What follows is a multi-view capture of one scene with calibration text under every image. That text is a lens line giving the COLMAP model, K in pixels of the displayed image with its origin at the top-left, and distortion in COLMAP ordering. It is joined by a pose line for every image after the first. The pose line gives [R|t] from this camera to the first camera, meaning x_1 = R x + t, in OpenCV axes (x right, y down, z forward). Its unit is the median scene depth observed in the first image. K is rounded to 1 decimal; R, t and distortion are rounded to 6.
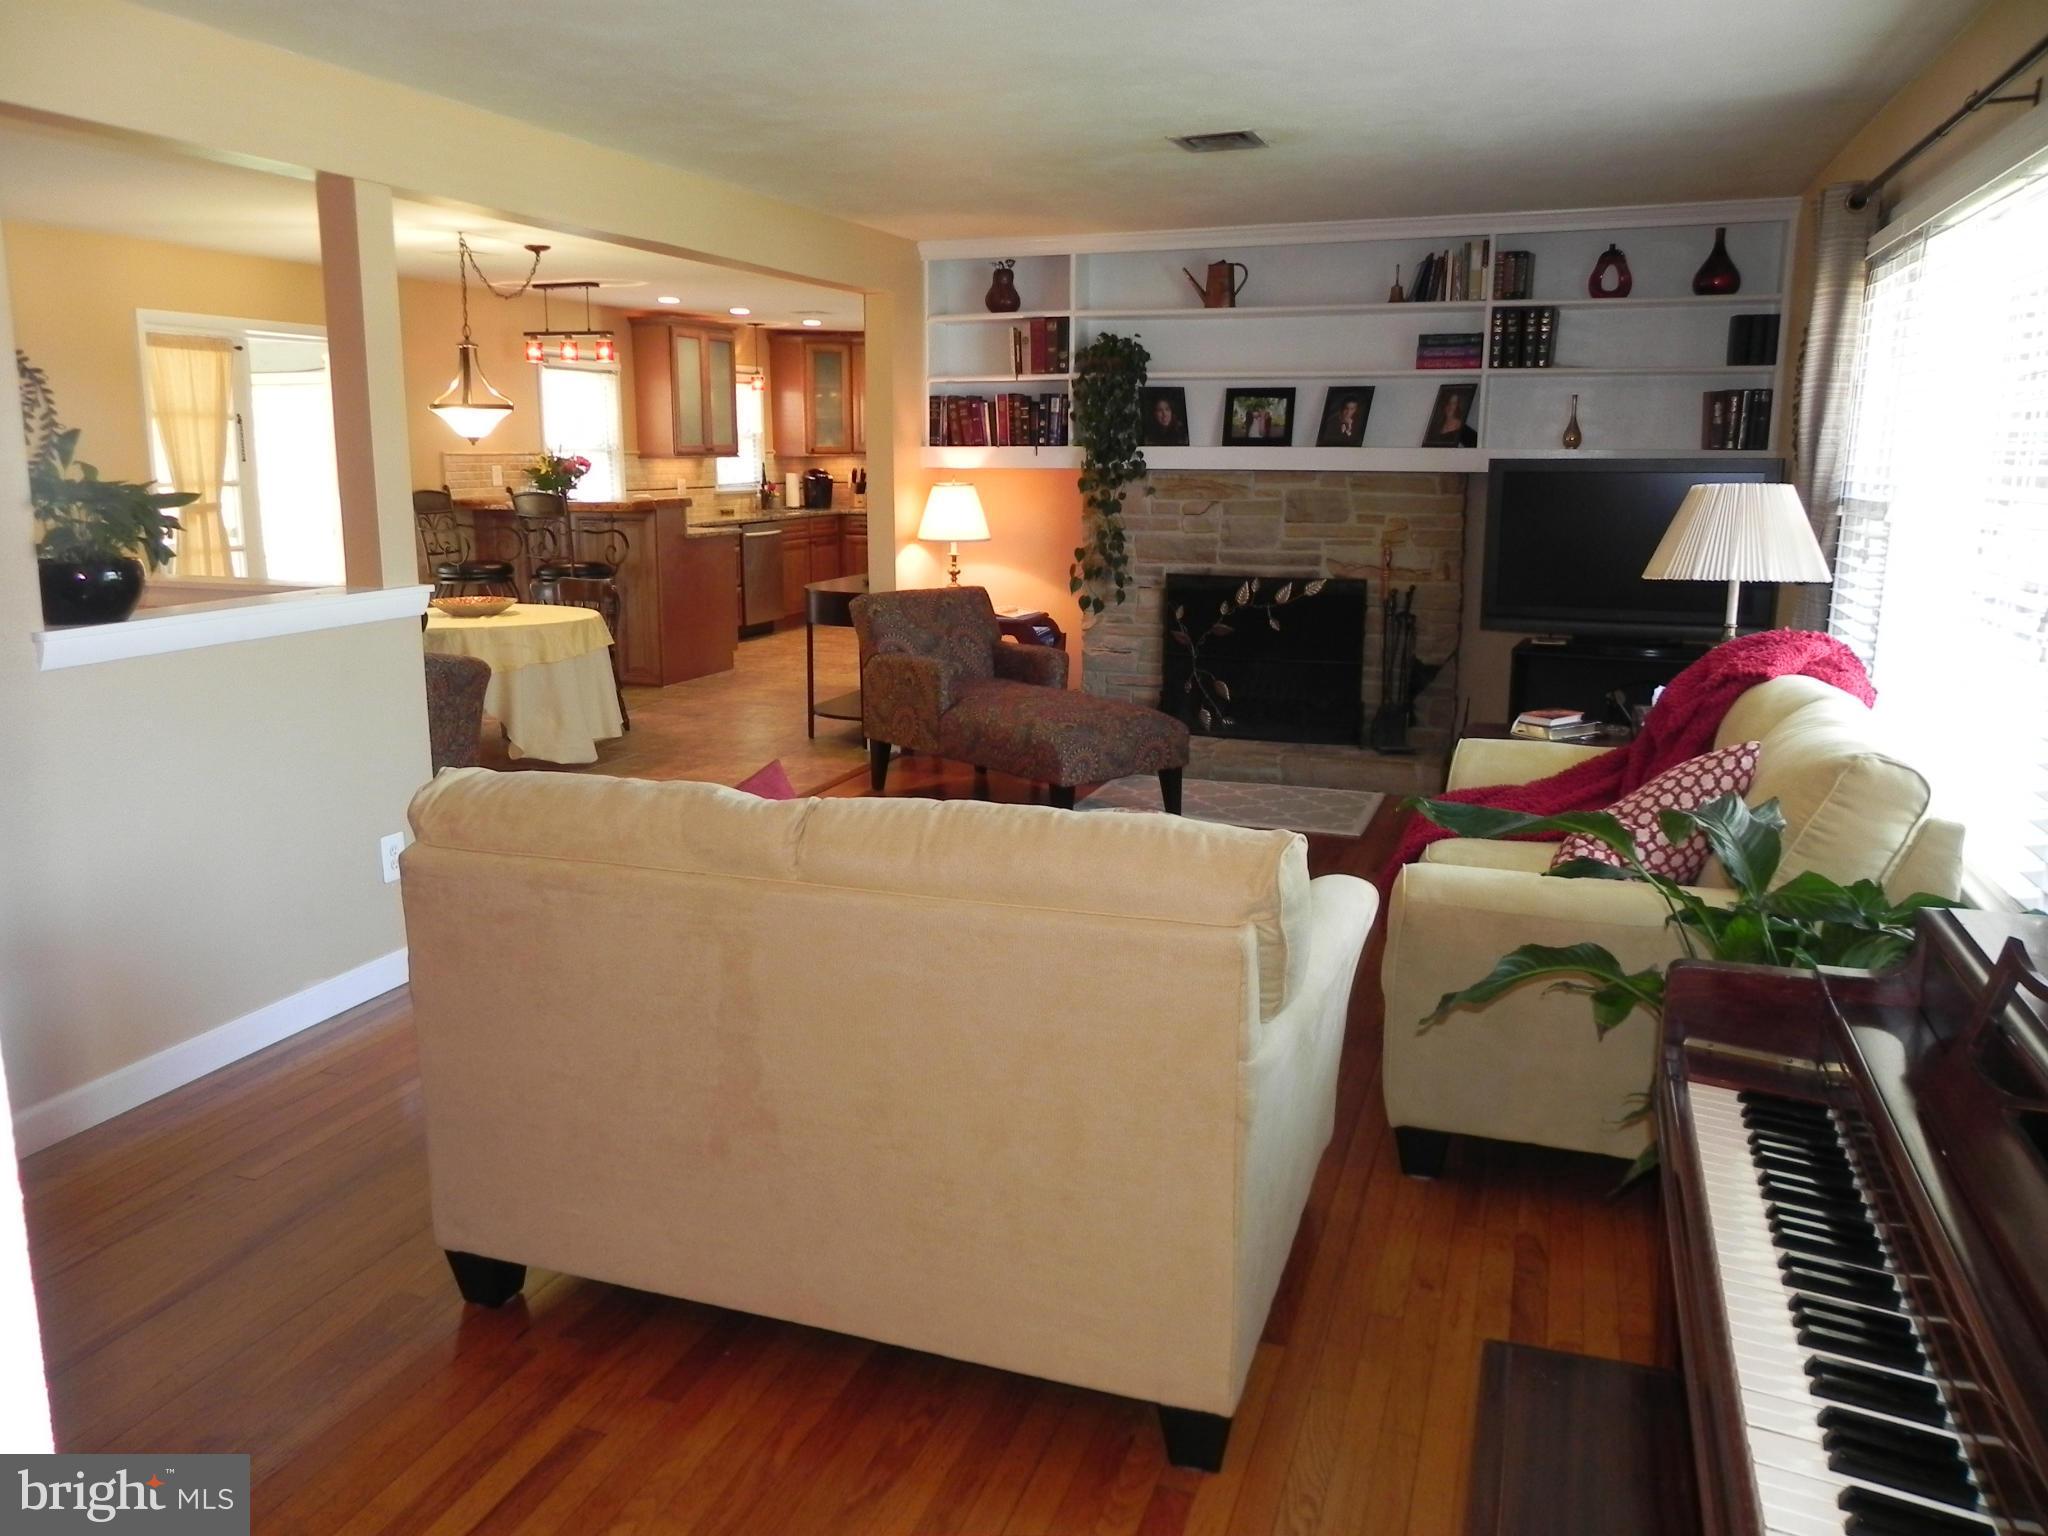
lens RADIAL K [[1542.8, 0, 1002.8], [0, 1542.8, 766.8], [0, 0, 1]] dist [-0.007408, -0.012142]
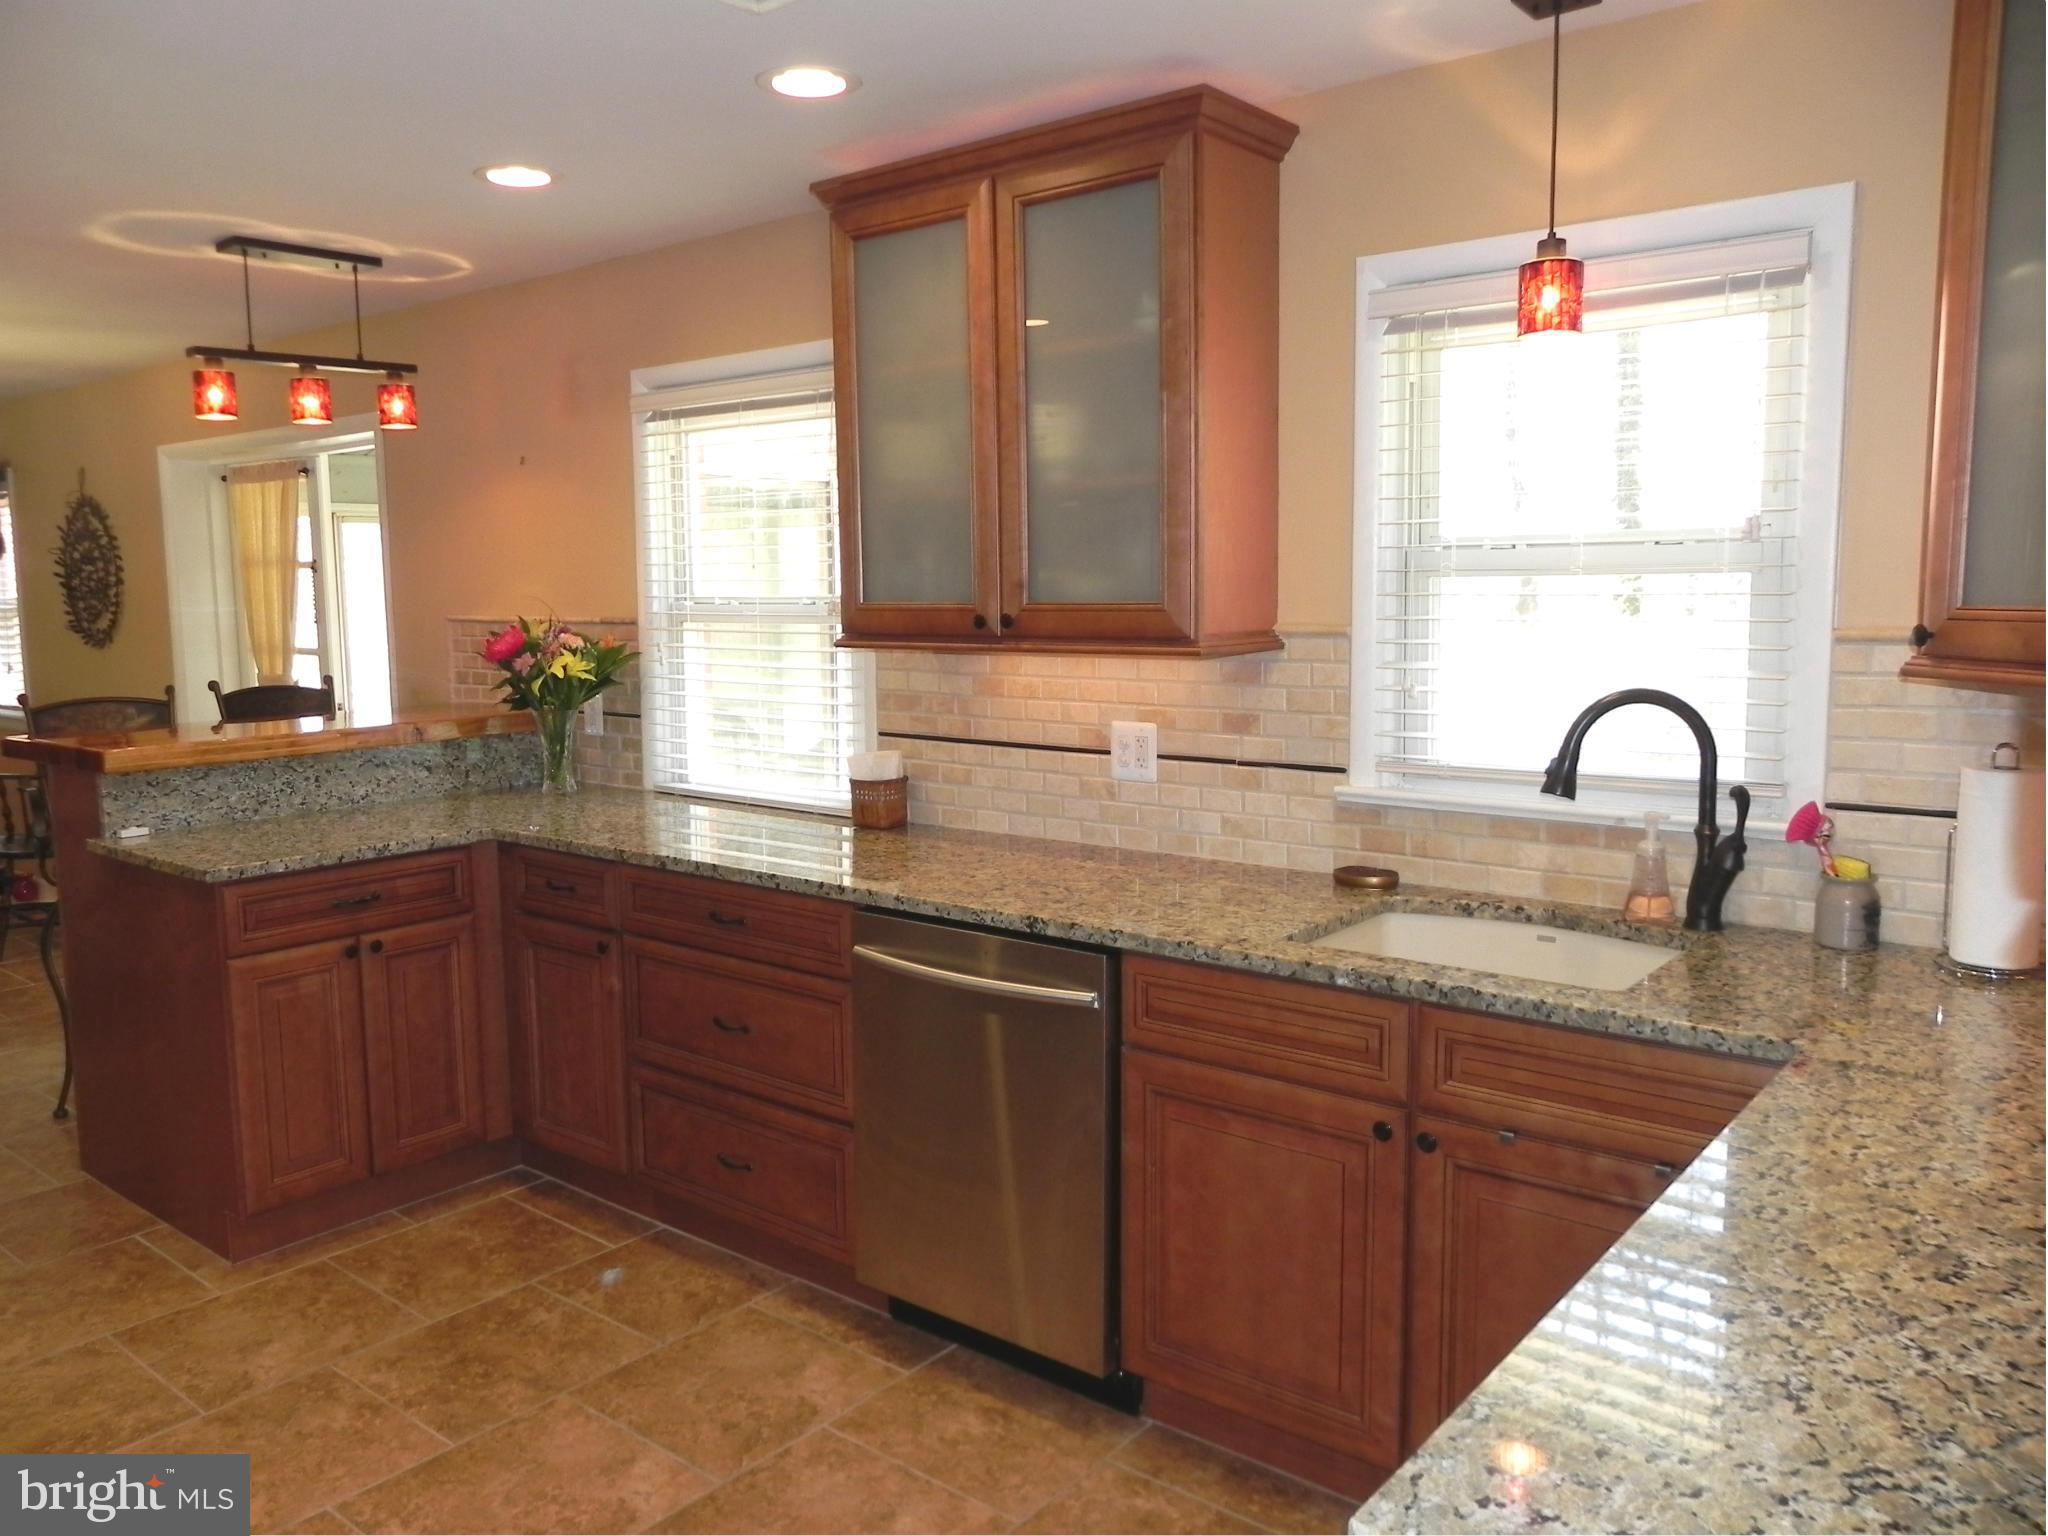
lens RADIAL K [[1535.1, 0, 1003.8], [0, 1535.1, 760.5], [0, 0, 1]] dist [-0.028922, 0.005252]
pose [[-0.332700, 0.116220, -0.935844, 0.095293], [-0.178132, 0.966767, 0.183388, -0.367446], [0.926056, 0.227717, -0.300941, 1.727022]]
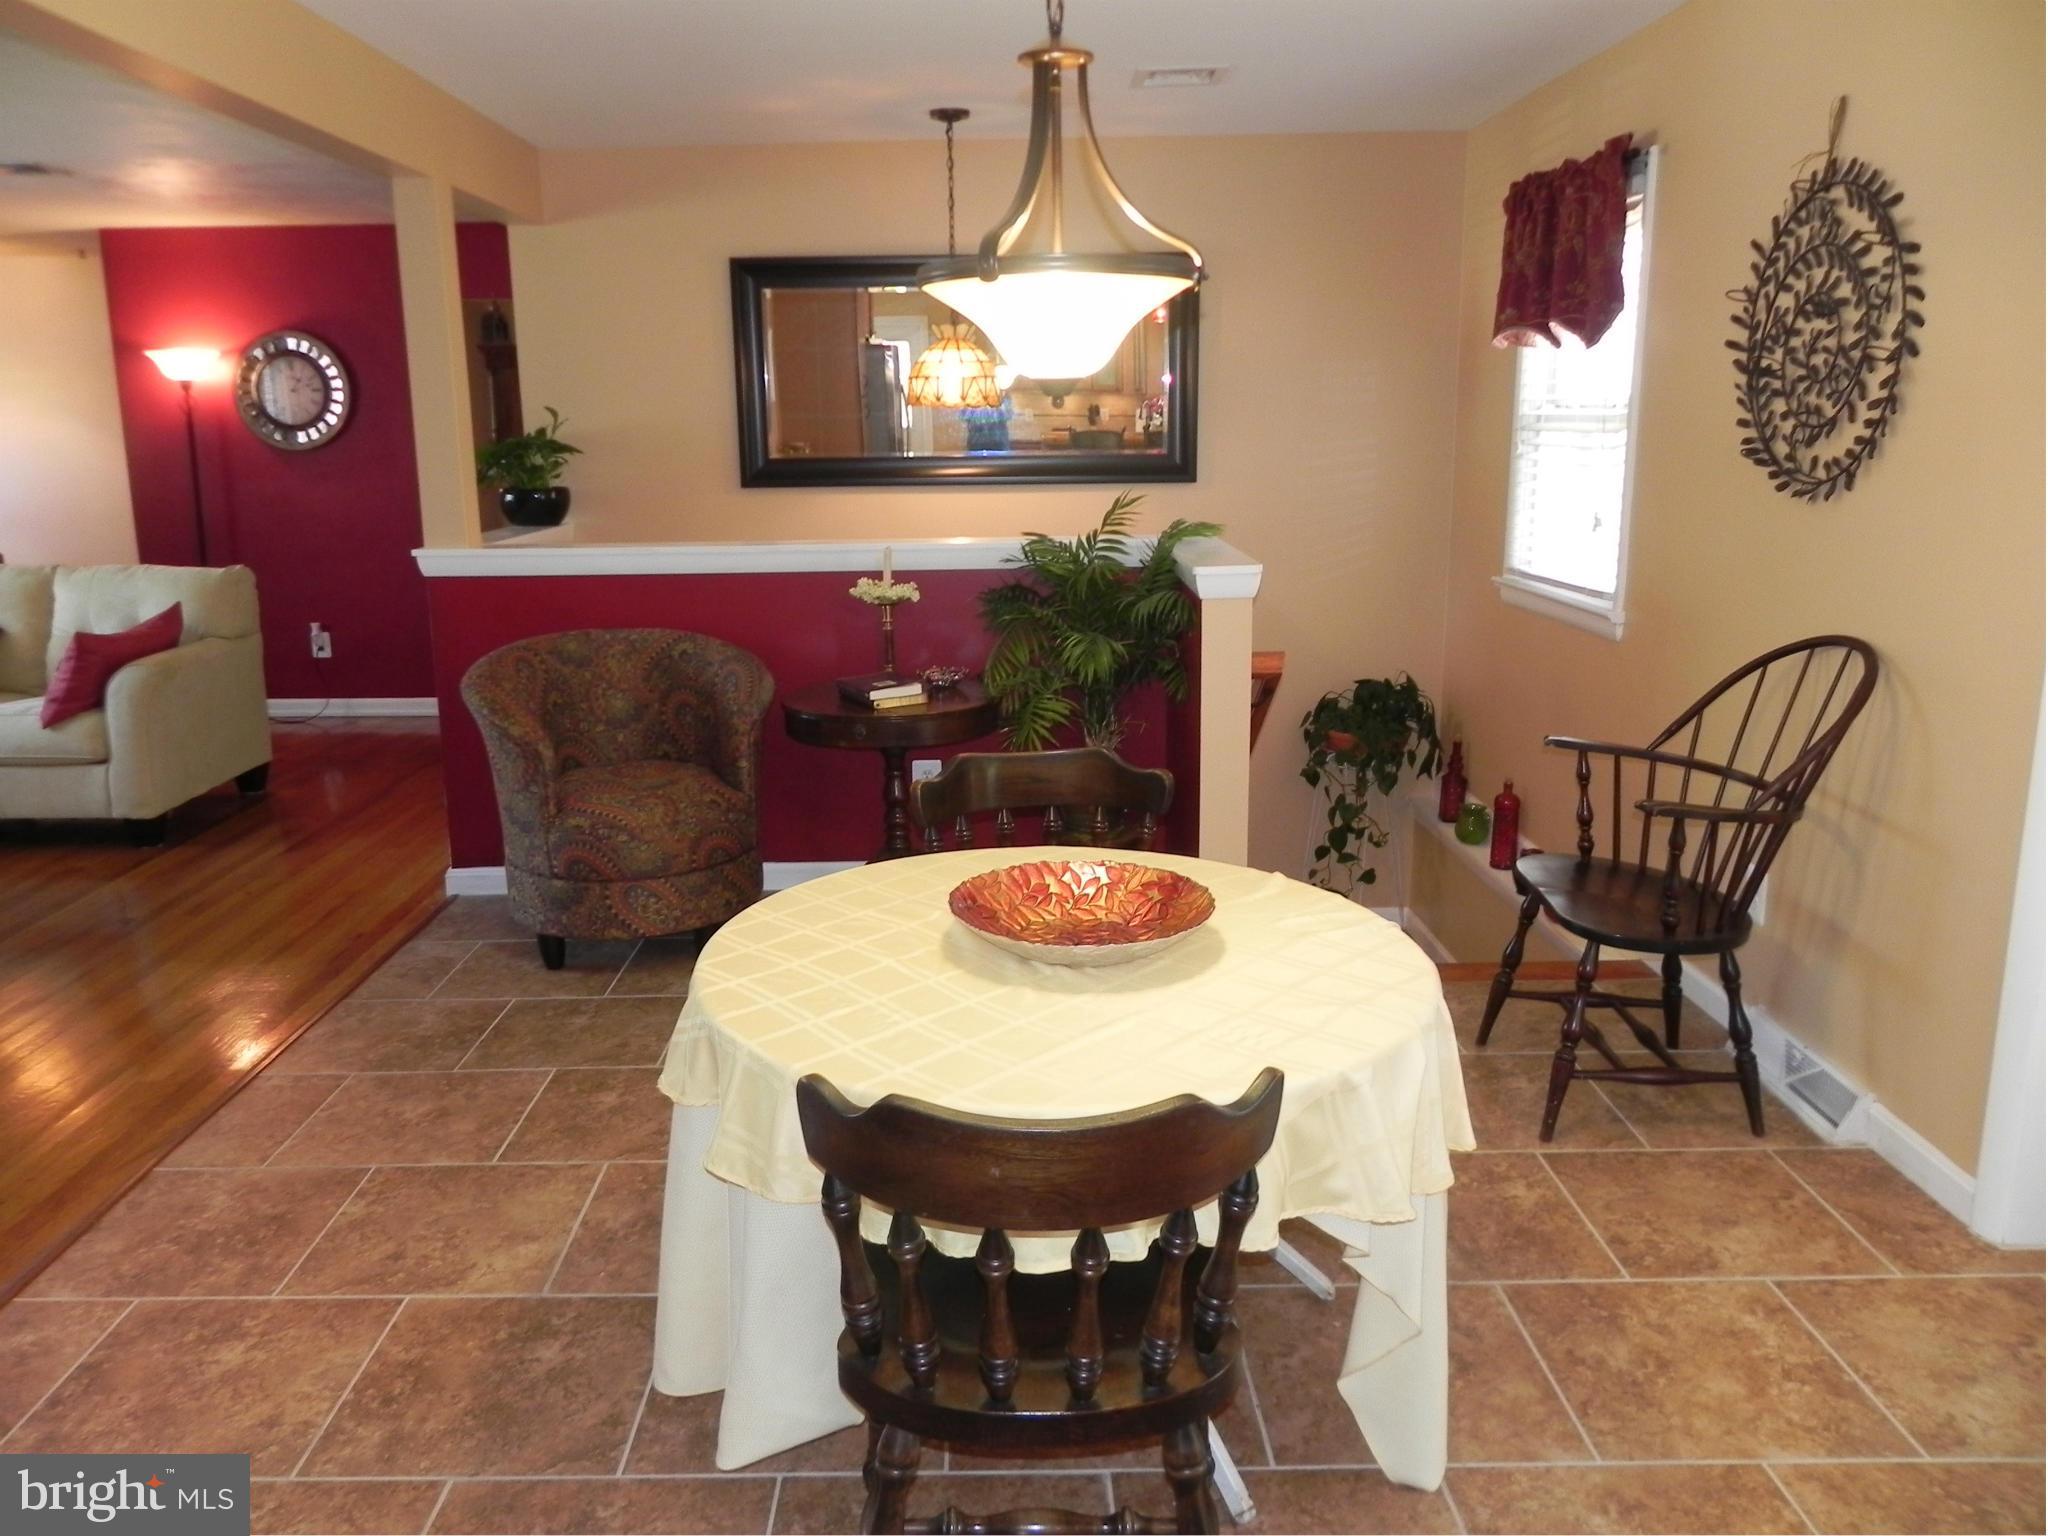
lens RADIAL K [[1542.8, 0, 987.3], [0, 1542.8, 761.7], [0, 0, 1]] dist [-0.007408, -0.012142]
pose [[-0.937439, 0.080063, -0.338819, -0.219493], [-0.064875, 0.915981, 0.395942, -0.256097], [0.342052, 0.393153, -0.853482, 1.247905]]
